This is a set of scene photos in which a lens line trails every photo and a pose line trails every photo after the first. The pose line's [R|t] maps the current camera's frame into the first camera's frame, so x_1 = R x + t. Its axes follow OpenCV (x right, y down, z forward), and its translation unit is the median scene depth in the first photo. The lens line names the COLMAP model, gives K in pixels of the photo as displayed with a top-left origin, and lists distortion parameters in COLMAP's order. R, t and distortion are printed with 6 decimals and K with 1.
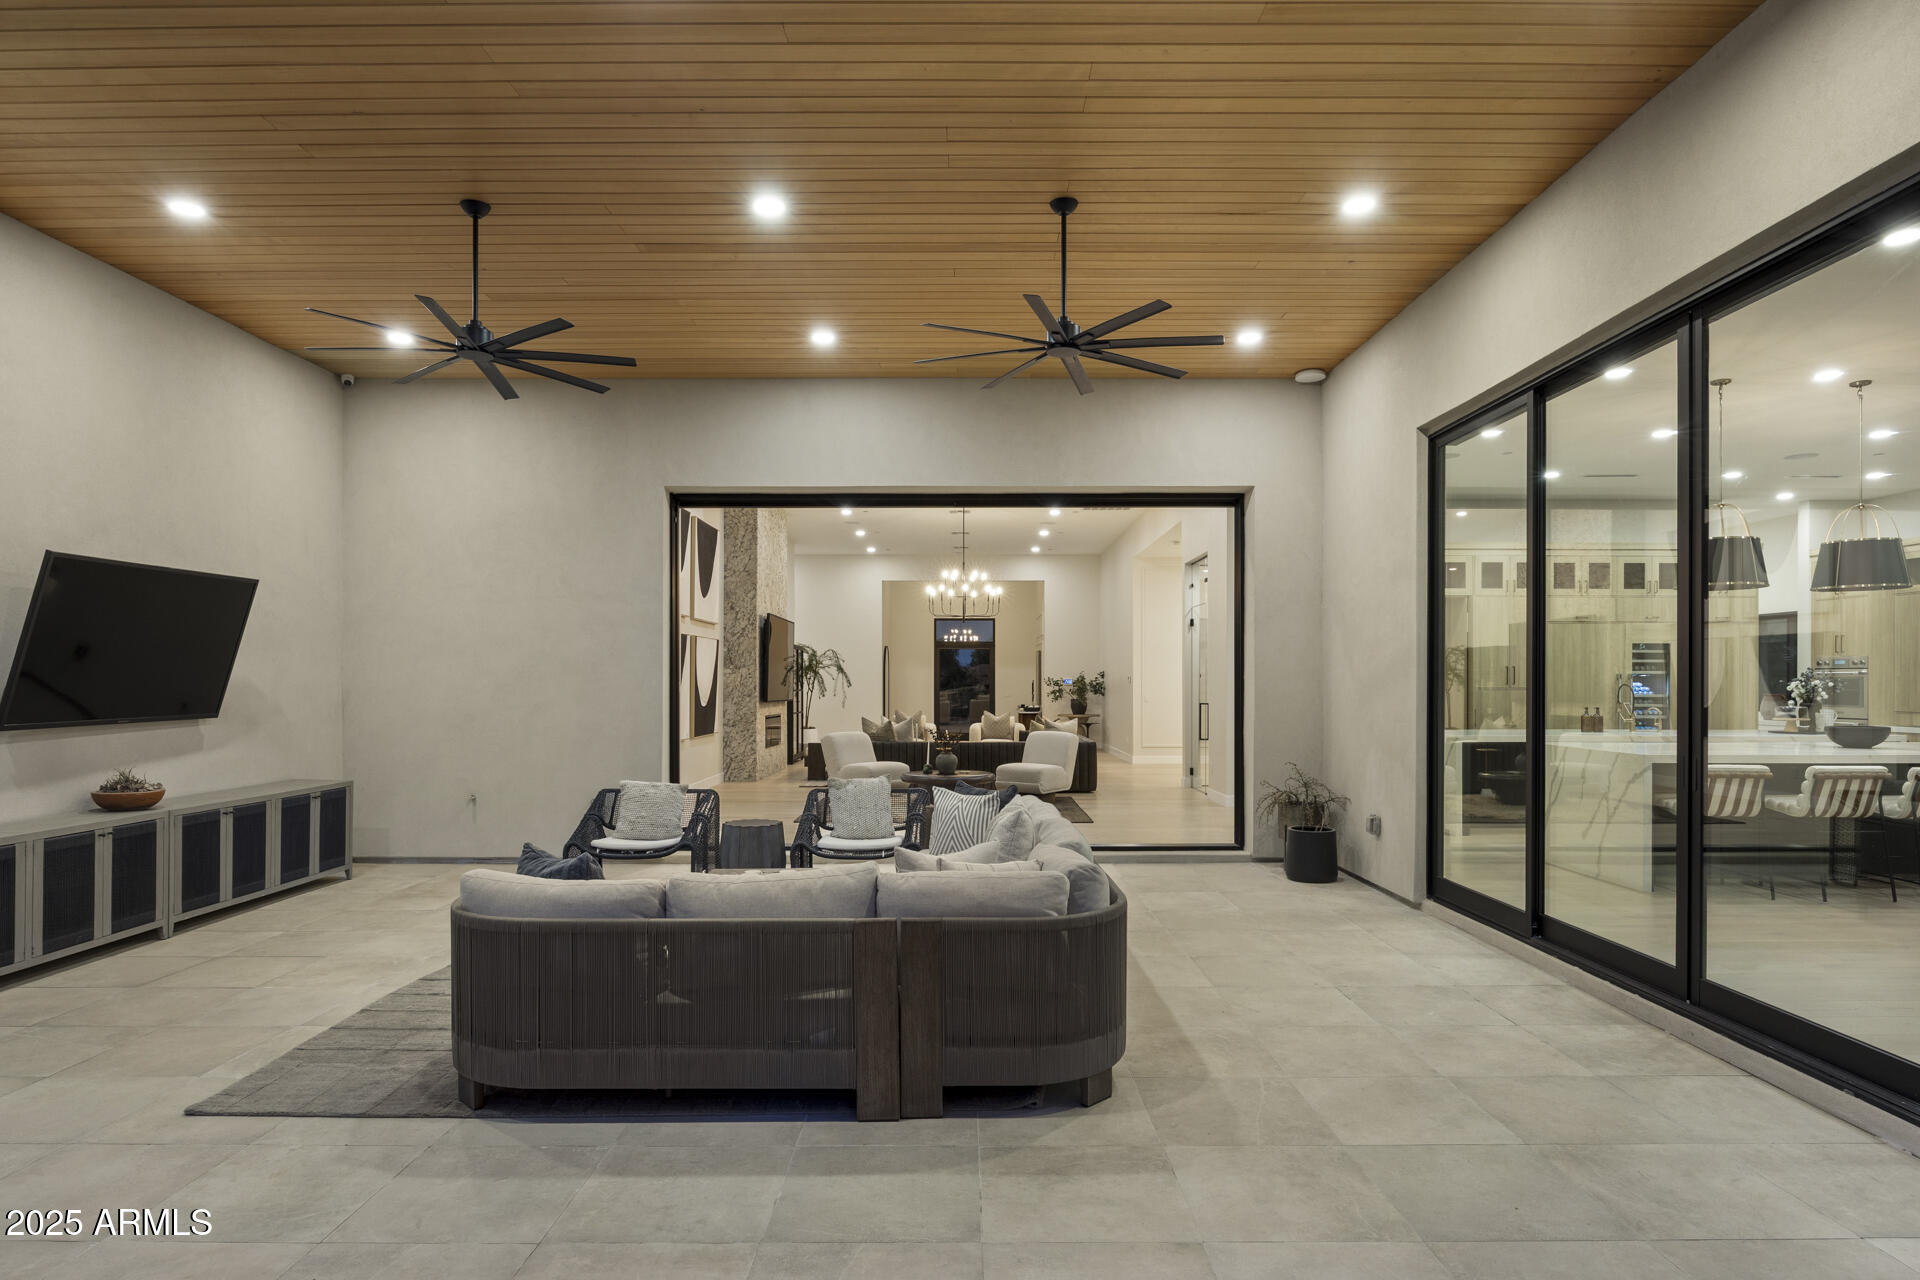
lens RADIAL K [[1055.7, 0, 965.6], [0, 1055.7, 685.2], [0, 0, 1]] dist [-0.012575, -0.001284]
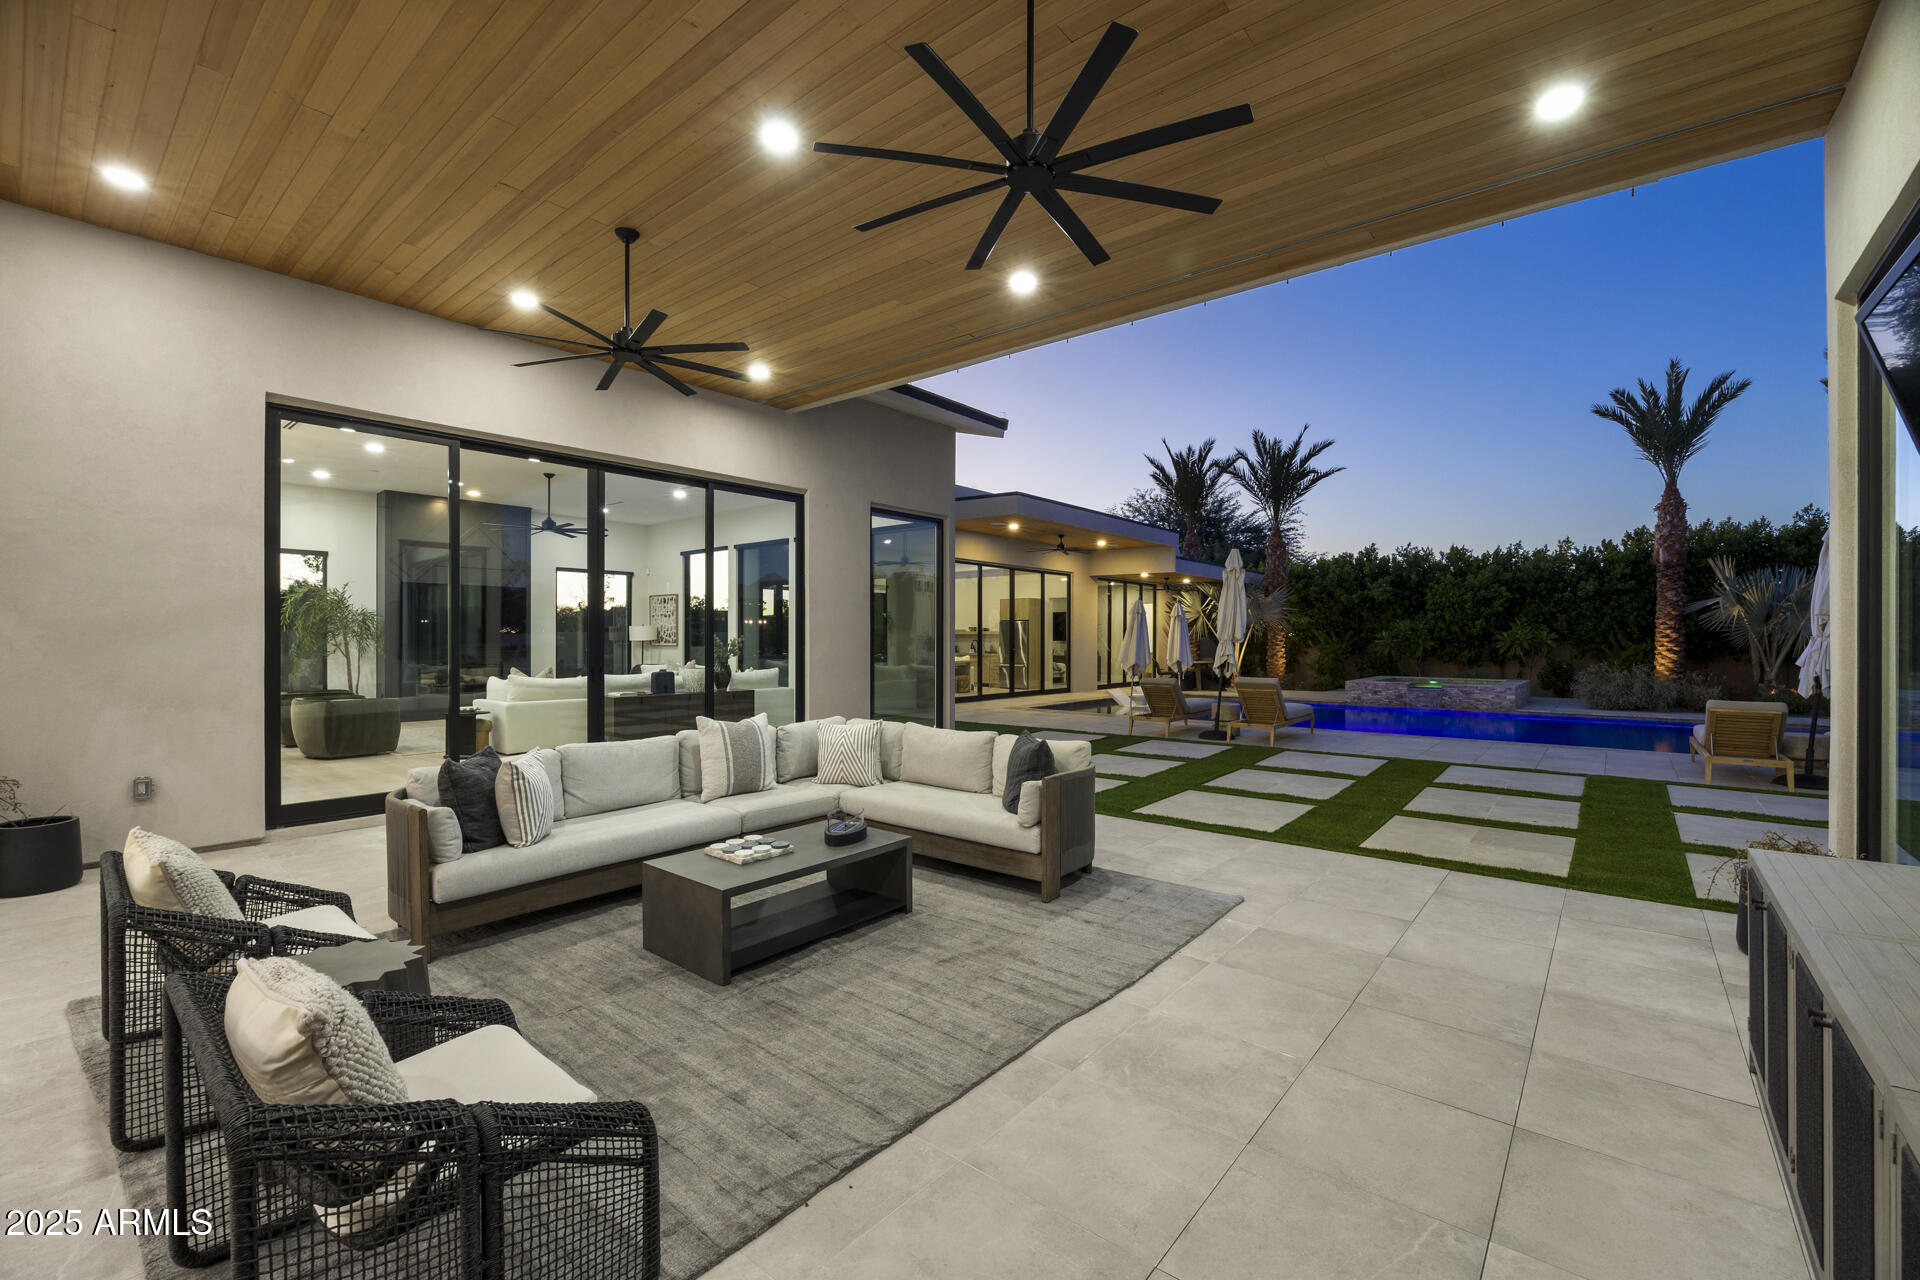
lens RADIAL K [[801.7, 0, 961.8], [0, 801.7, 638.5], [0, 0, 1]] dist [-0.013023, 0.000016]
pose [[-0.768772, -0.002072, 0.639520, -0.681181], [-0.001347, 0.999998, 0.001621, 0.003823], [-0.639522, 0.000384, -0.768773, 1.263098]]
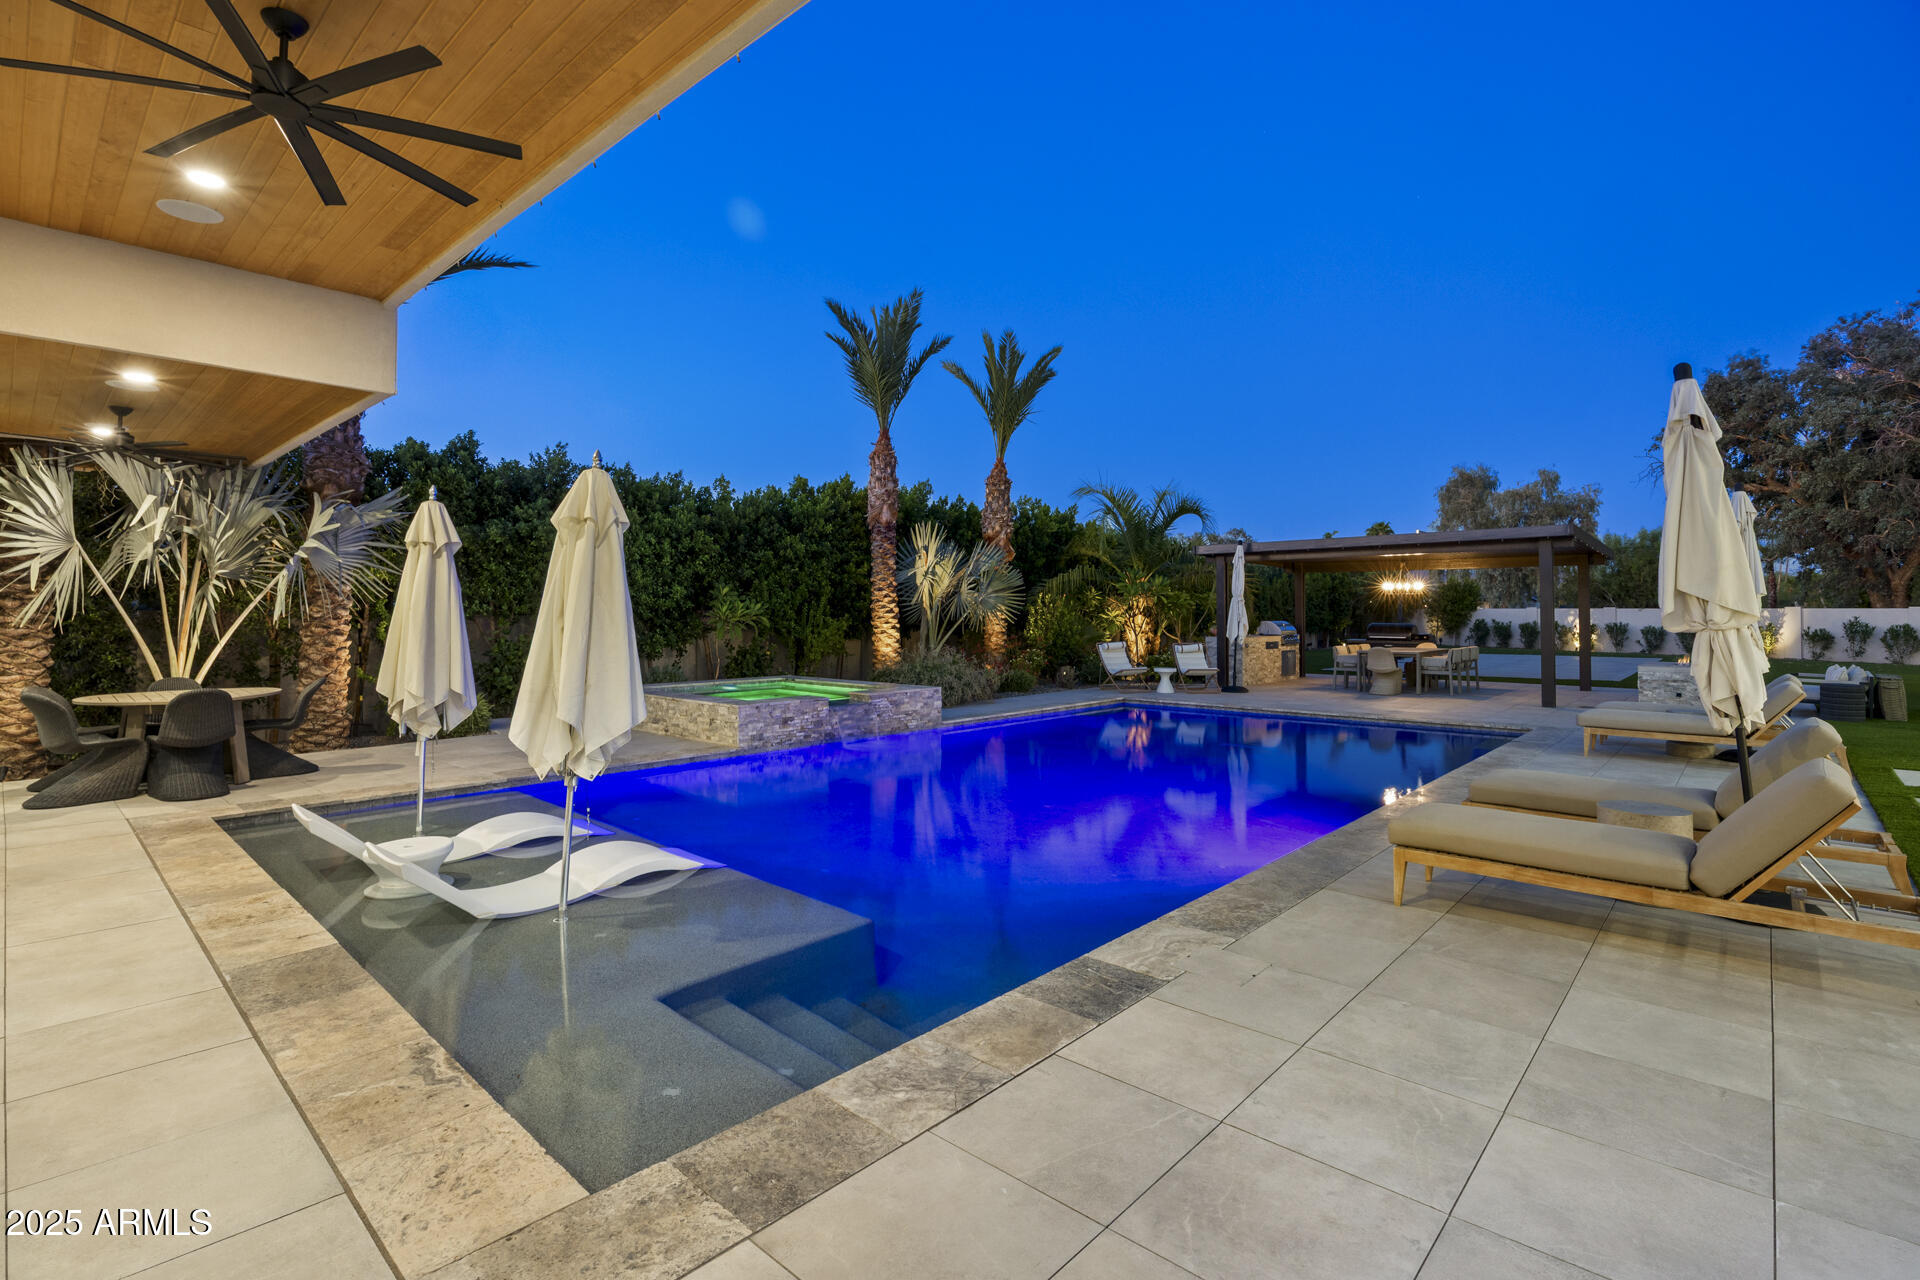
lens RADIAL K [[882.2, 0, 961.5], [0, 882.2, 640.3], [0, 0, 1]] dist [-0.017061, 0.000783]
pose [[-0.679729, 0.025039, -0.733036, 0.905570], [-0.001123, 0.999380, 0.035178, -0.008504], [0.733463, 0.024735, -0.679280, -0.456910]]
